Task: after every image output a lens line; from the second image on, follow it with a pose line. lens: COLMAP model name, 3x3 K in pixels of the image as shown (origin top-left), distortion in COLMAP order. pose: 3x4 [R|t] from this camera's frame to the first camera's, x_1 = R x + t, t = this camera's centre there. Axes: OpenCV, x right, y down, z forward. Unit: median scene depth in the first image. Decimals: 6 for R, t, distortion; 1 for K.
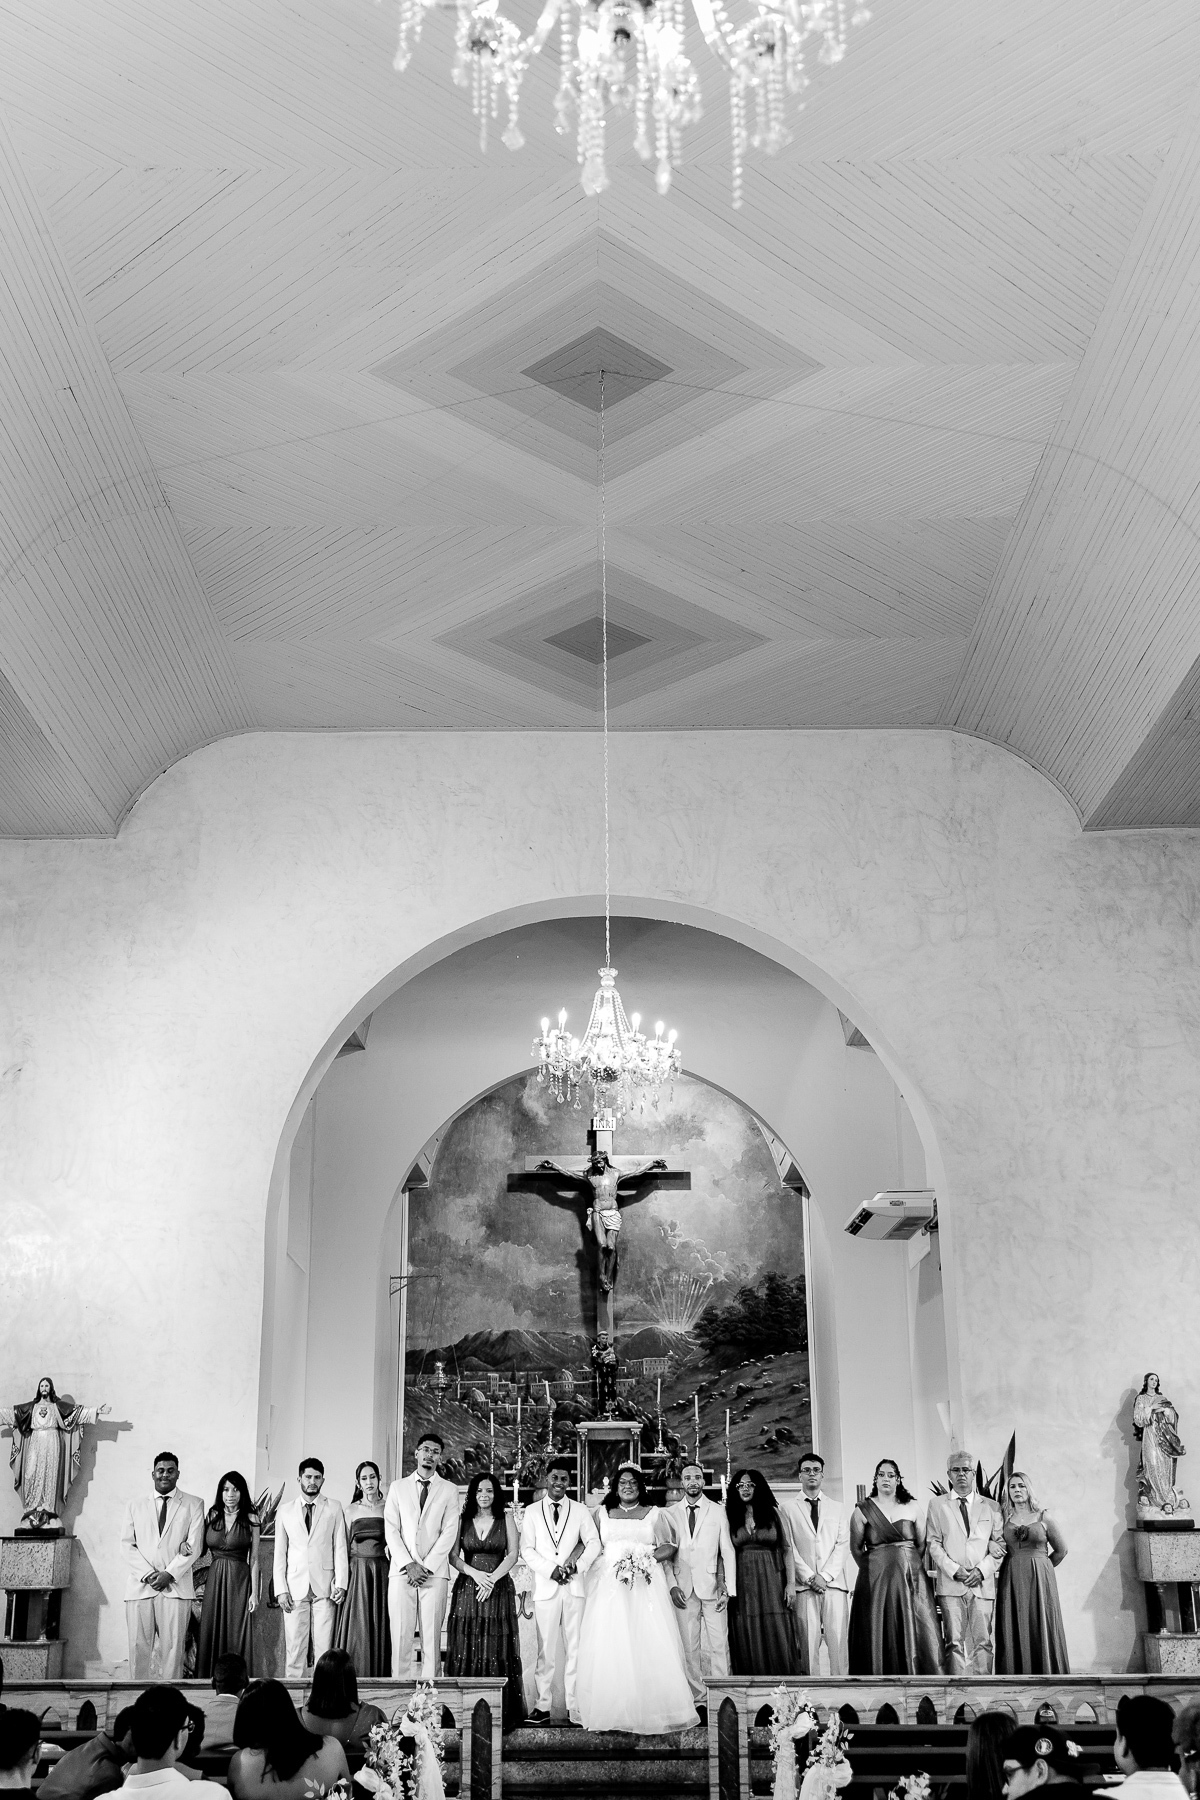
lens RADIAL K [[1928.5, 0, 600.0], [0, 1928.5, 900.0], [0, 0, 1]] dist [-0.005171, -0.005803]
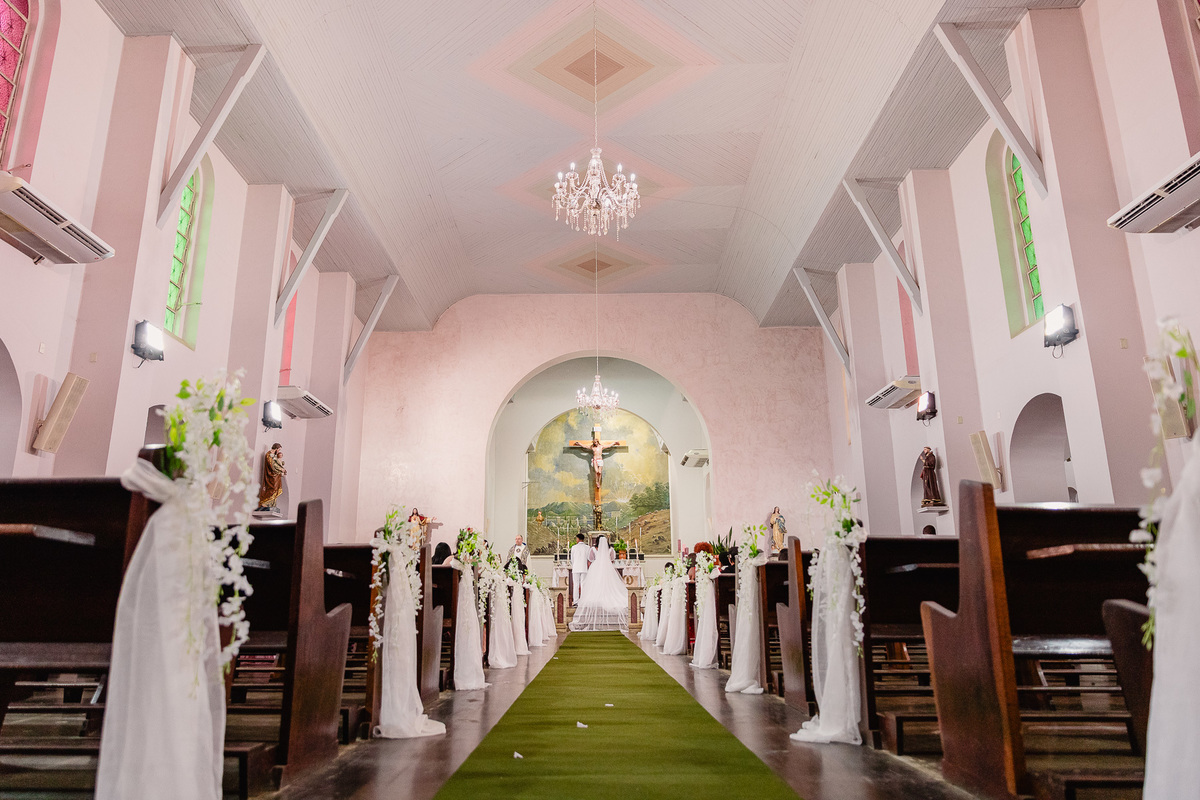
lens RADIAL K [[884.5, 0, 574.1], [0, 884.5, 397.4], [0, 0, 1]] dist [0.000499, 0.000007]
pose [[0.999660, -0.001862, -0.025990, 0.001820], [0.003561, 0.997850, 0.065449, -0.014333], [0.025812, -0.065520, 0.997517, -0.283712]]
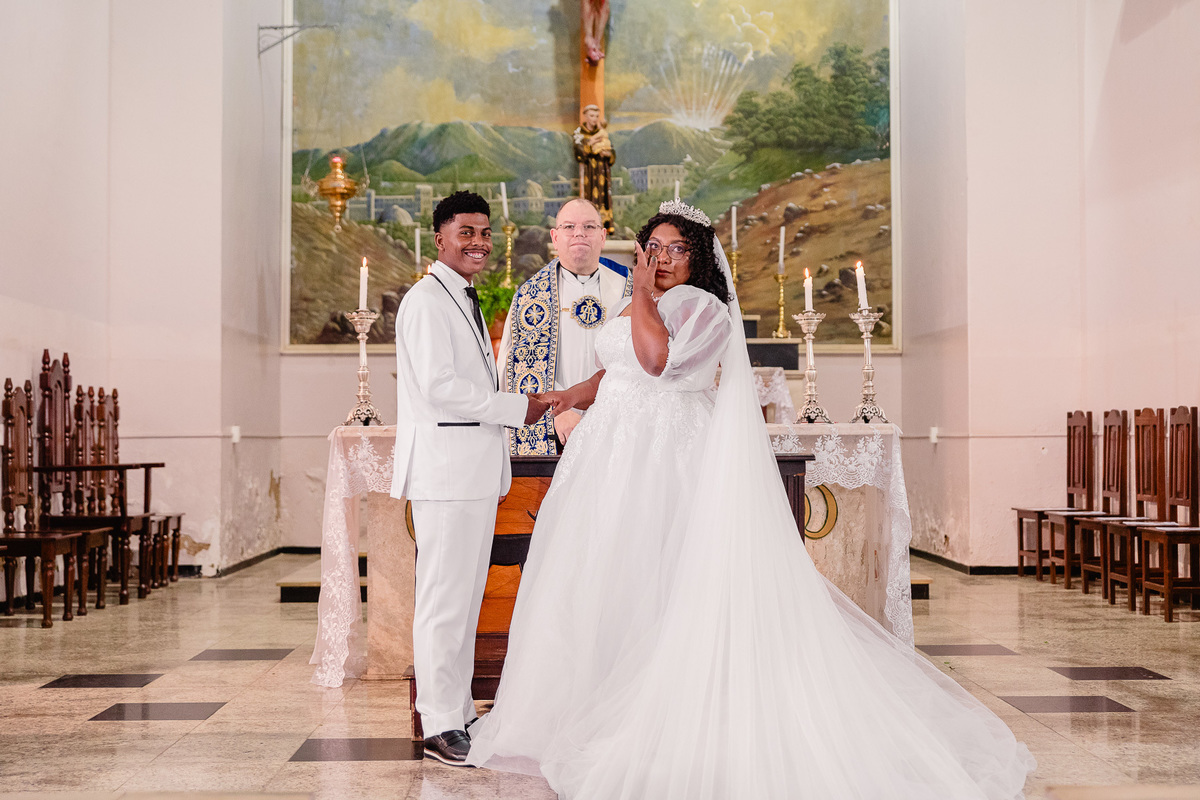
lens RADIAL K [[1198.9, 0, 600.0], [0, 1198.9, 400.0], [0, 0, 1]] dist [0.001657, -0.002778]
pose [[0.999144, 0.007357, 0.040716, -0.010642], [-0.017762, 0.965041, 0.261496, 0.207406], [-0.037369, -0.261995, 0.964345, 0.574599]]
